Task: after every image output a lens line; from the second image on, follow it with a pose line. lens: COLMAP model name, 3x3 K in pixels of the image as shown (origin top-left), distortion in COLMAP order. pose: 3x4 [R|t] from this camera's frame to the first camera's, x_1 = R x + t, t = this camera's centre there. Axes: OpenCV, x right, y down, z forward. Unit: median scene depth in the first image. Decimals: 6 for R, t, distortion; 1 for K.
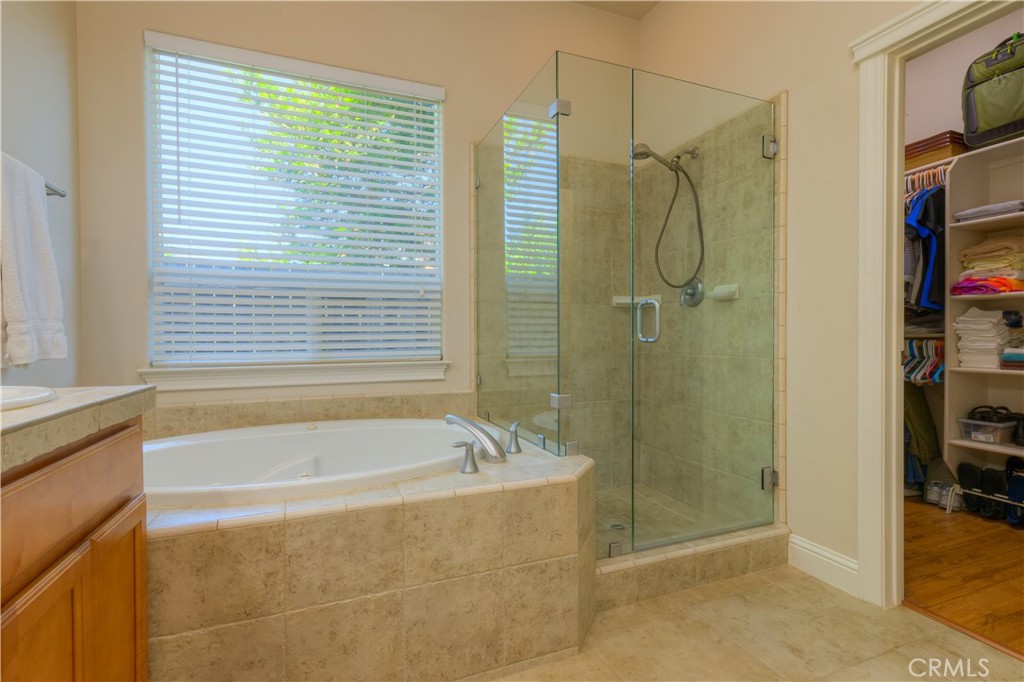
lens RADIAL K [[480.7, 0, 509.8], [0, 480.7, 343.4], [0, 0, 1]] dist [0.007044, 0.001093]
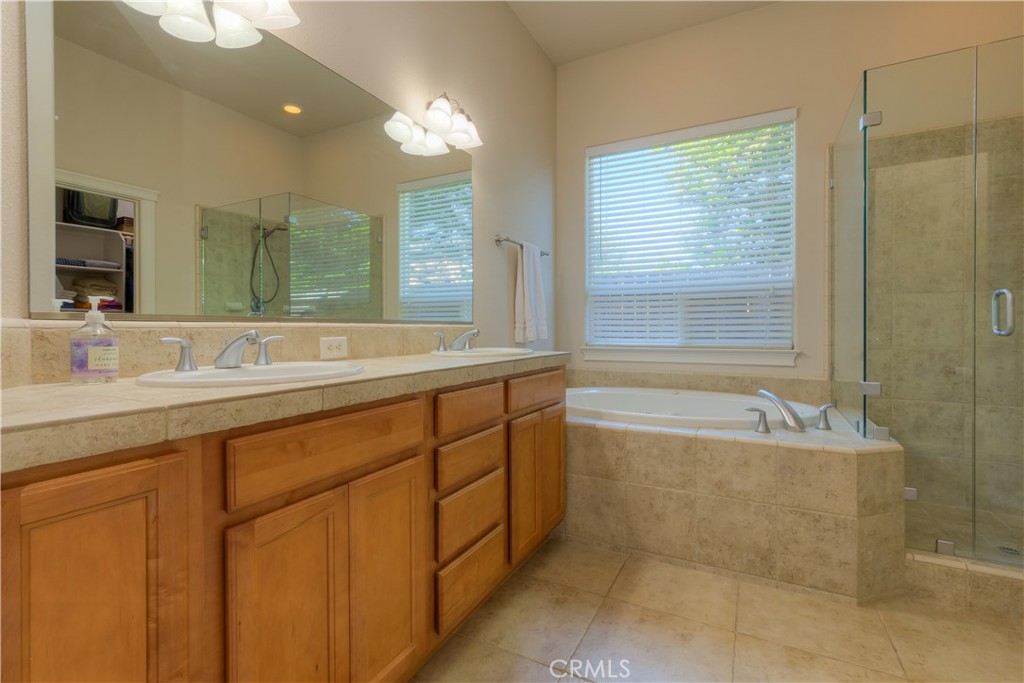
lens RADIAL K [[463.9, 0, 513.9], [0, 463.9, 334.4], [0, 0, 1]] dist [0.011195, -0.001000]
pose [[0.652540, 0.014298, -0.757619, 0.465454], [-0.012906, 0.999887, 0.007754, 0.001088], [0.757644, 0.004718, 0.652651, -0.365399]]
